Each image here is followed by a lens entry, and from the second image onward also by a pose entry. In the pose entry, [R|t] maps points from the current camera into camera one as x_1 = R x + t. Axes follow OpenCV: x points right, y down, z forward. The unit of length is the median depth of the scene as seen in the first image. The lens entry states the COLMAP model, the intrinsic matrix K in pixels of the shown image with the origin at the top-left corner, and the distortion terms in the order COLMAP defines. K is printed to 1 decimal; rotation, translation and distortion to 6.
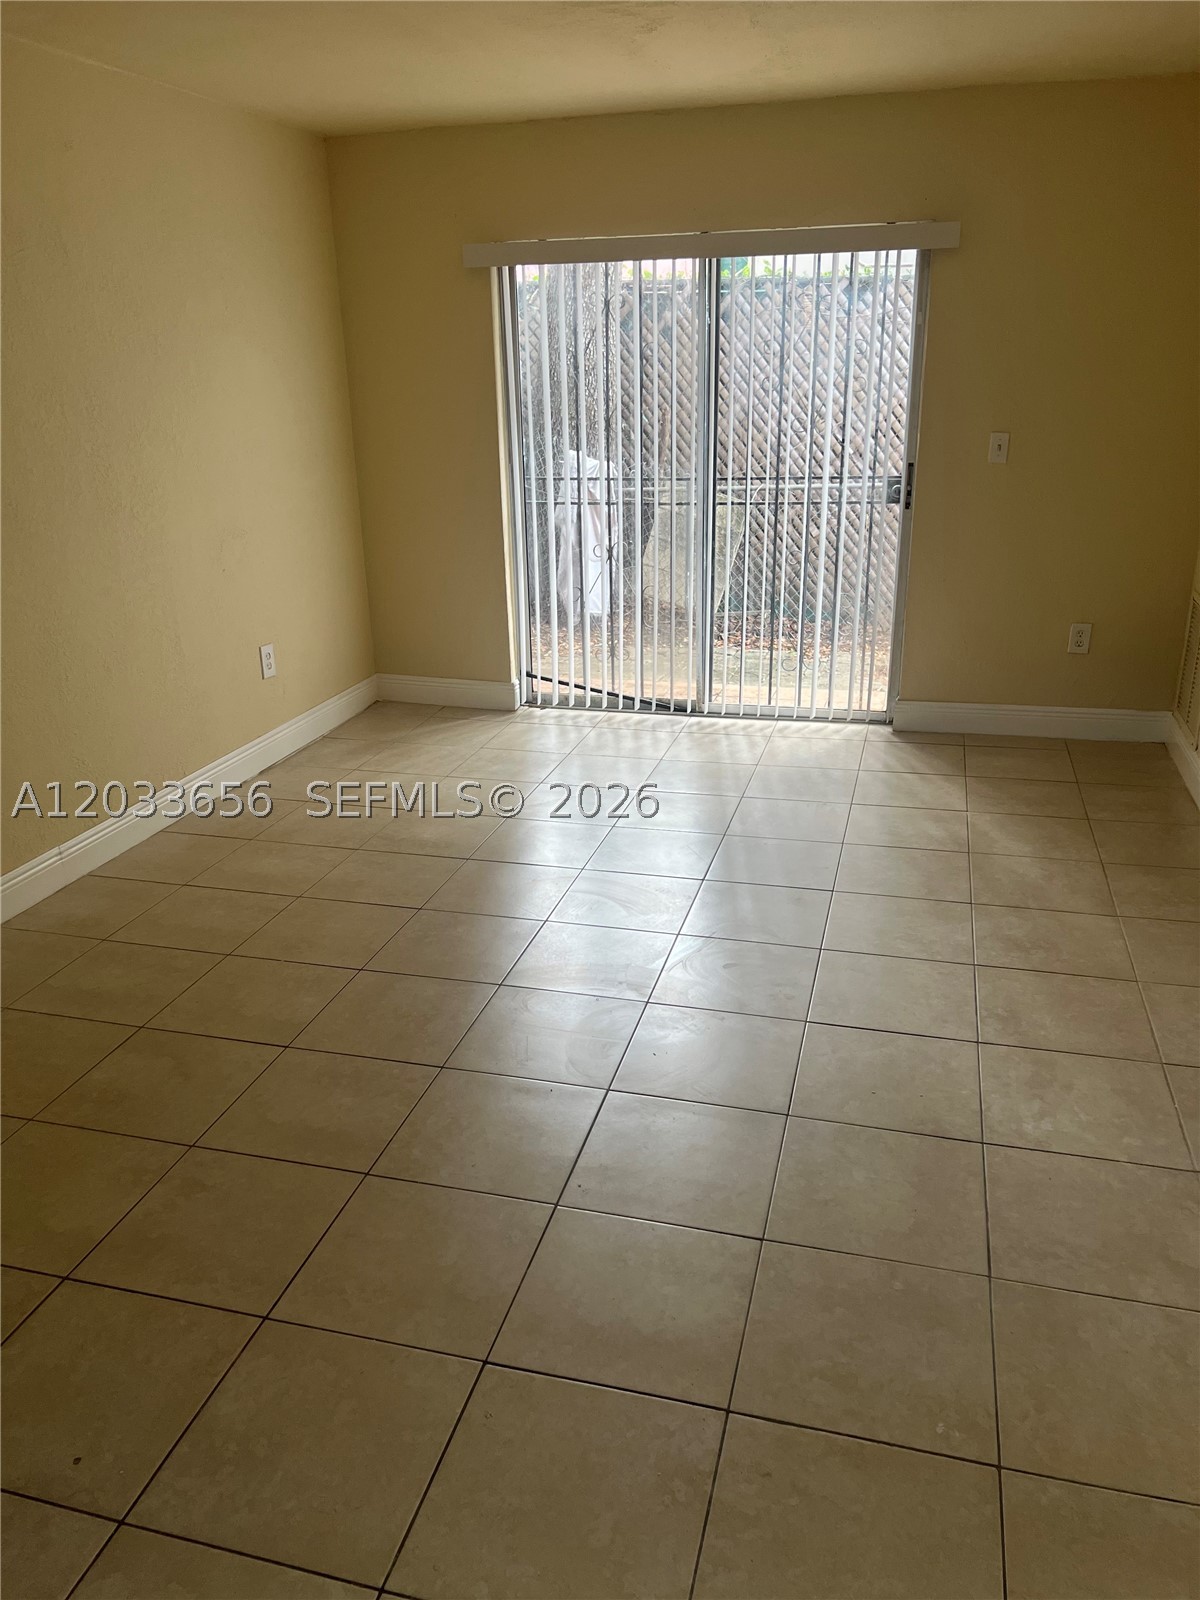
lens RADIAL K [[1199.6, 0, 600.0], [0, 1199.6, 800.0], [0, 0, 1]] dist [0.134371, -0.170331]
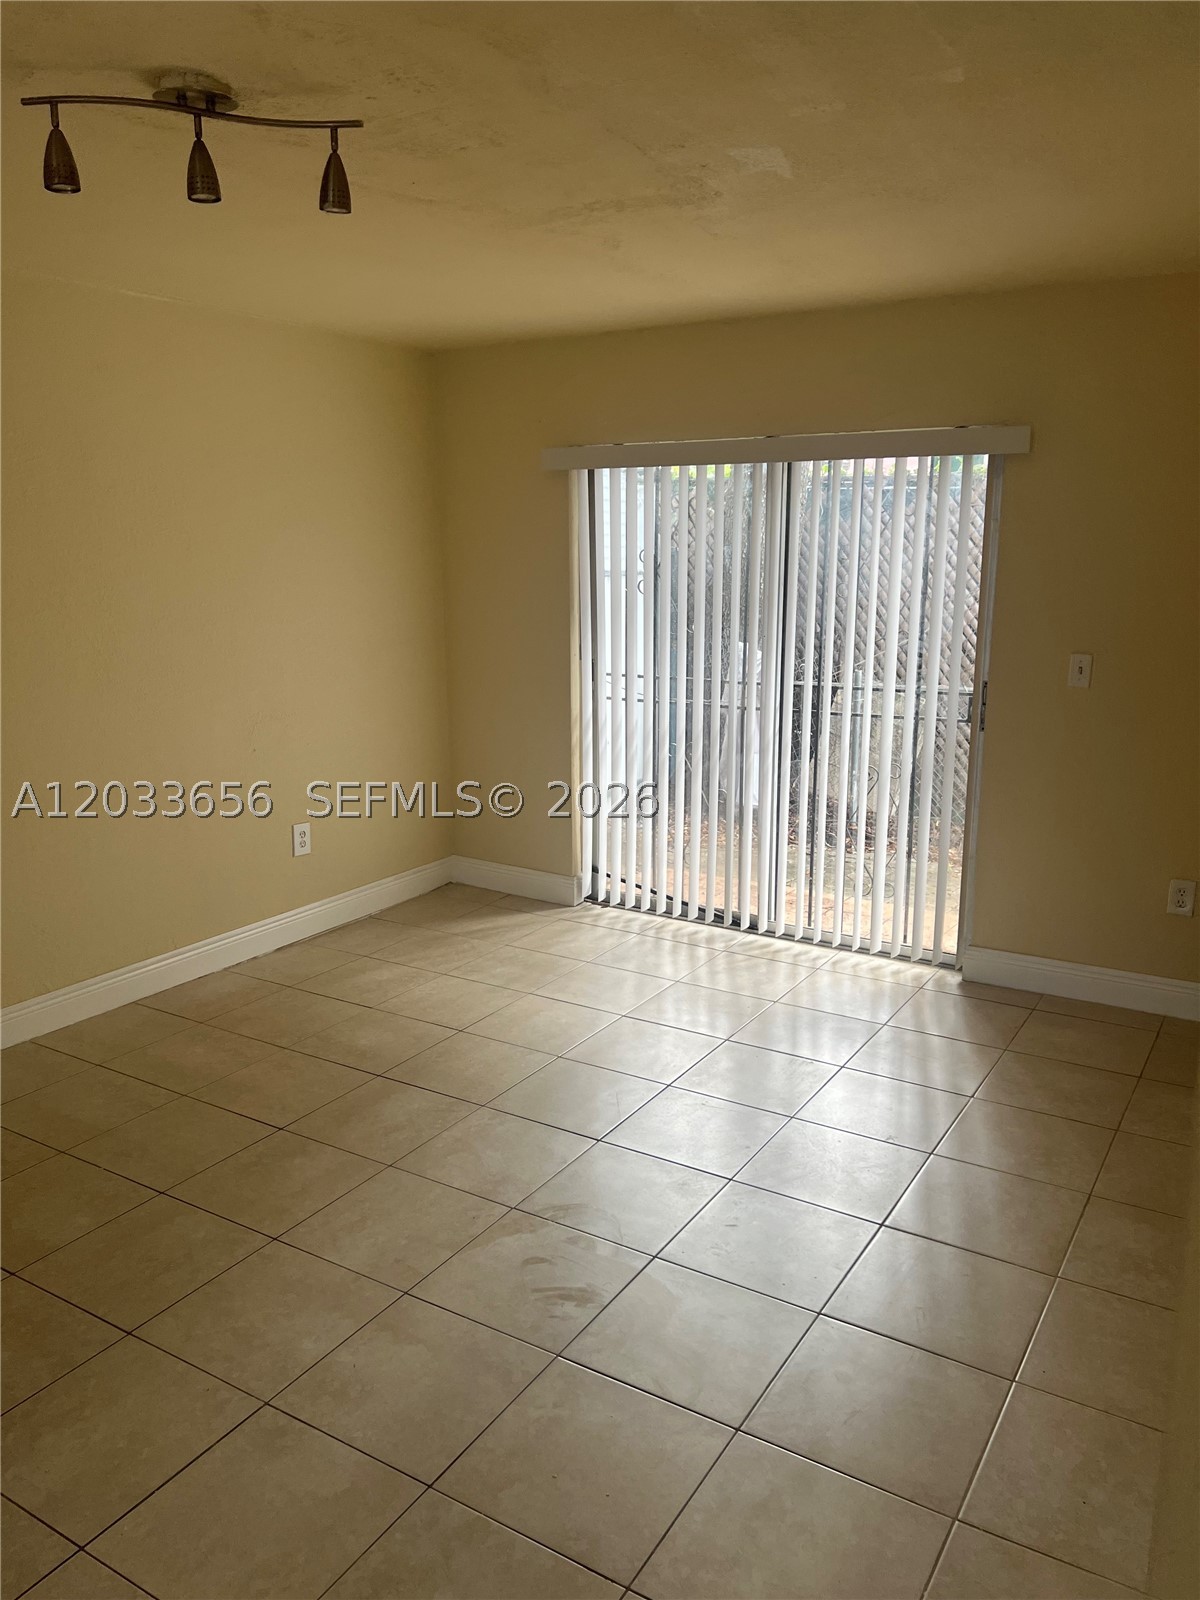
lens RADIAL K [[1199.6, 0, 600.0], [0, 1199.6, 800.0], [0, 0, 1]] dist [0.134371, -0.170331]
pose [[0.961282, 0.075997, -0.264880, 0.213956], [-0.111283, 0.986414, -0.120846, -0.049711], [0.252097, 0.145644, 0.956679, 0.091309]]
